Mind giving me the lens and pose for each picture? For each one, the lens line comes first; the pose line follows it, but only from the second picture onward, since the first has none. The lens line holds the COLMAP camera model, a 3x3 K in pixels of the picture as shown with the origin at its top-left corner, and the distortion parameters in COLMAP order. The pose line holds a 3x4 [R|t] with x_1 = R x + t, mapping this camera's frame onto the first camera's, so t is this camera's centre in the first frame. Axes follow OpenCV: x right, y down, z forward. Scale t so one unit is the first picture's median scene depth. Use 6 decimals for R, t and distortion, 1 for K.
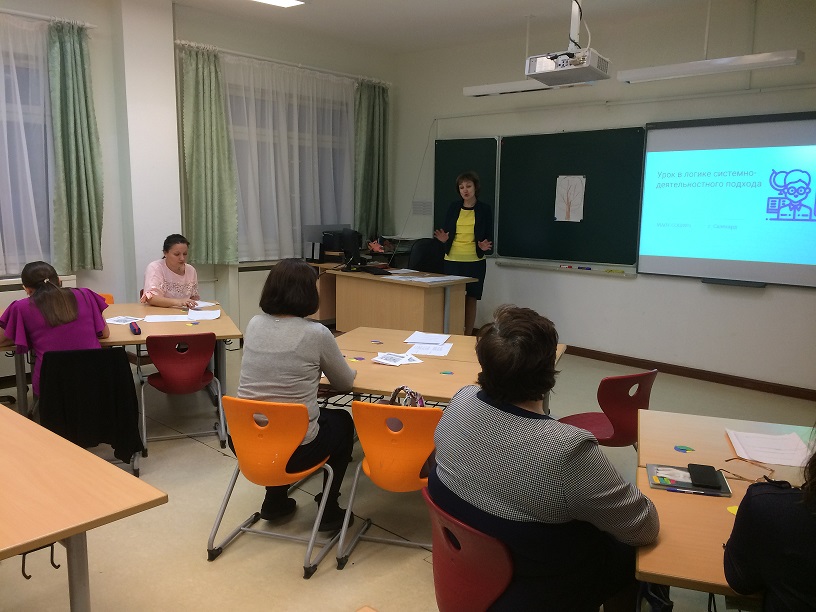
lens RADIAL K [[693.7, 0, 408.0], [0, 693.7, 306.0], [0, 0, 1]] dist [0.060350, -0.083141]
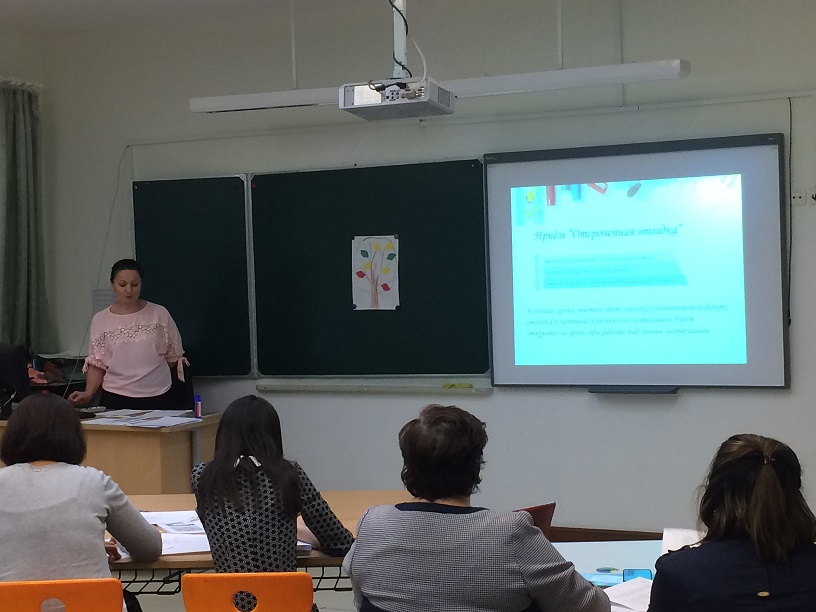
lens RADIAL K [[1489.9, 0, 408.0], [0, 1489.9, 306.0], [0, 0, 1]] dist [0.015574, 0.046040]
pose [[0.955794, -0.051008, 0.289579, -0.130827], [0.088408, 0.989121, -0.117572, 0.032989], [-0.280432, 0.137976, 0.949906, -0.265632]]
